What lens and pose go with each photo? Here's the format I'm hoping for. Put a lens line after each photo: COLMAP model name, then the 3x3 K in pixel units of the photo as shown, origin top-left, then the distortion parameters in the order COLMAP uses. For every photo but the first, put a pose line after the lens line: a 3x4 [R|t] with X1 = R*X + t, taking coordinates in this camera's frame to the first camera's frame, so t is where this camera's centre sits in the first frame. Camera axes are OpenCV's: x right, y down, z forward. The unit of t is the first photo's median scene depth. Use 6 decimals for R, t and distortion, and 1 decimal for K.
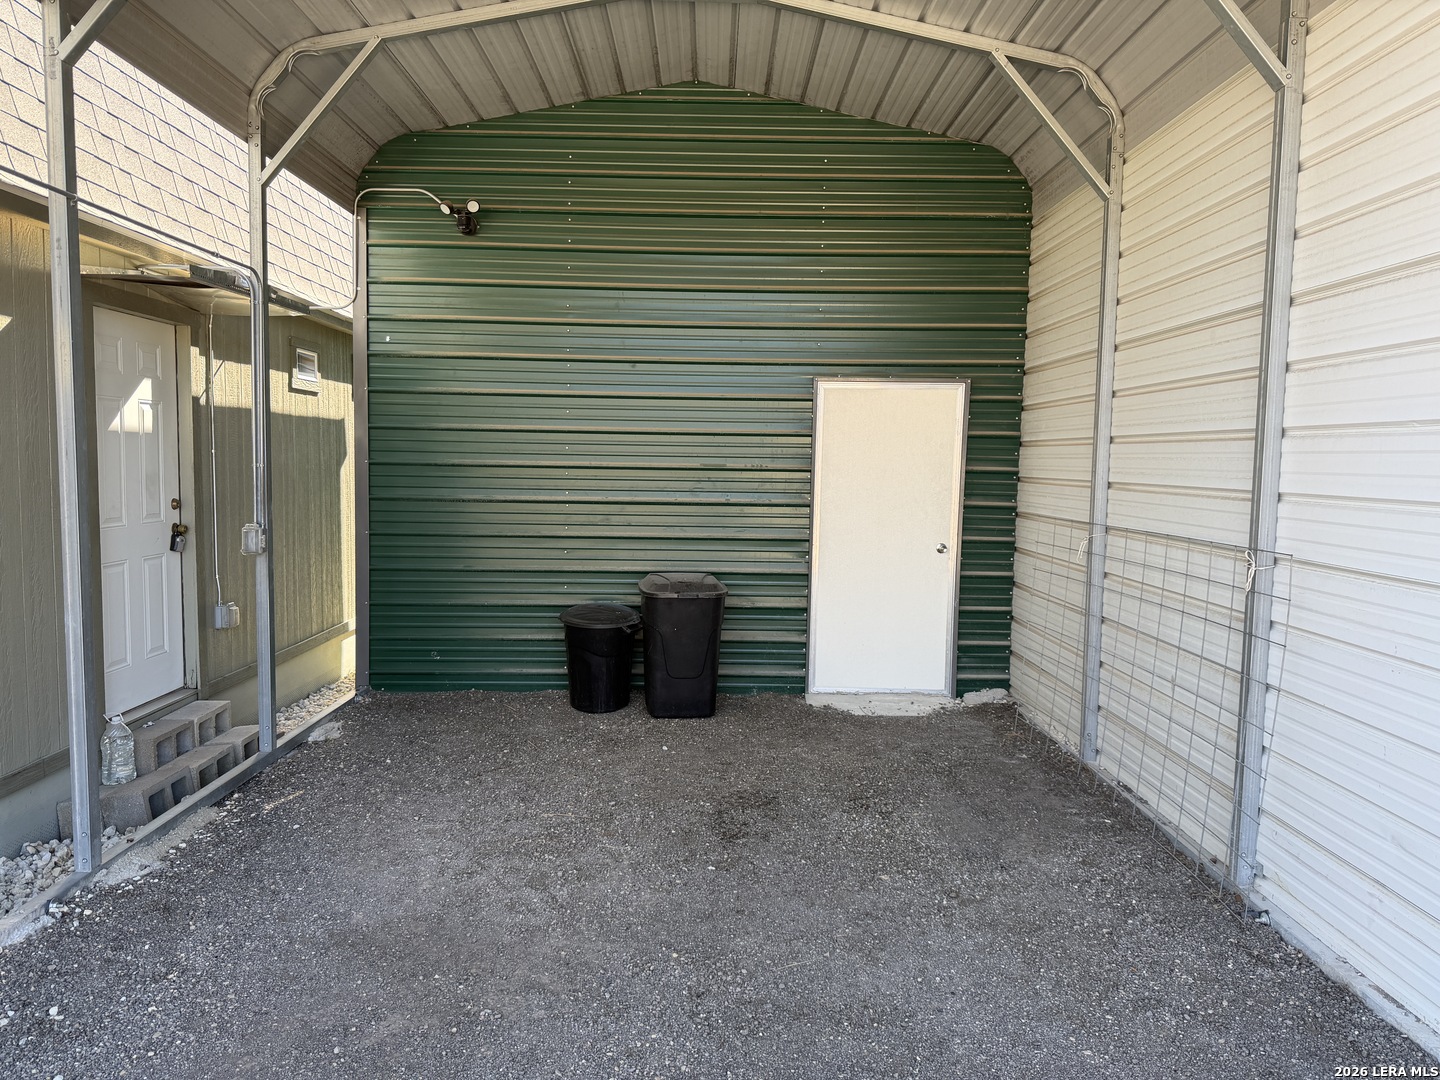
lens RADIAL K [[1016.8, 0, 724.9], [0, 1016.8, 539.2], [0, 0, 1]] dist [0.050674, -0.049888]
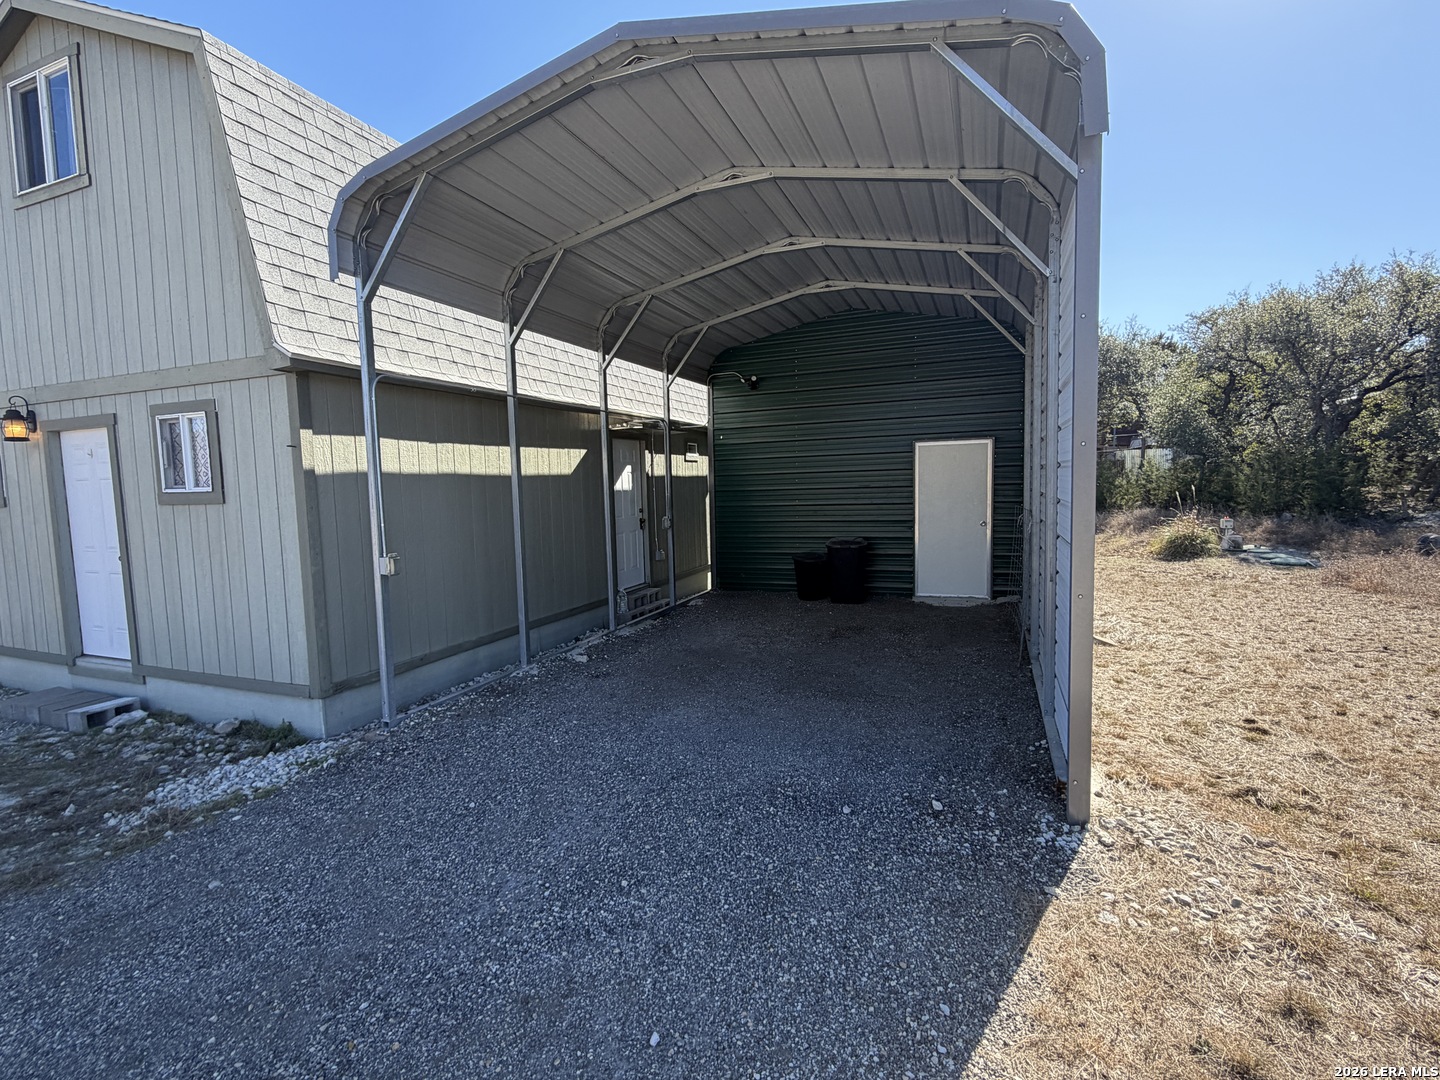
lens RADIAL K [[717.6, 0, 724.6], [0, 717.6, 542.5], [0, 0, 1]] dist [0.017596, -0.000821]
pose [[0.922317, -0.009920, -0.386307, 0.345766], [0.012605, 0.999911, 0.004417, 0.039615], [0.386229, -0.008943, 0.922359, -0.566968]]
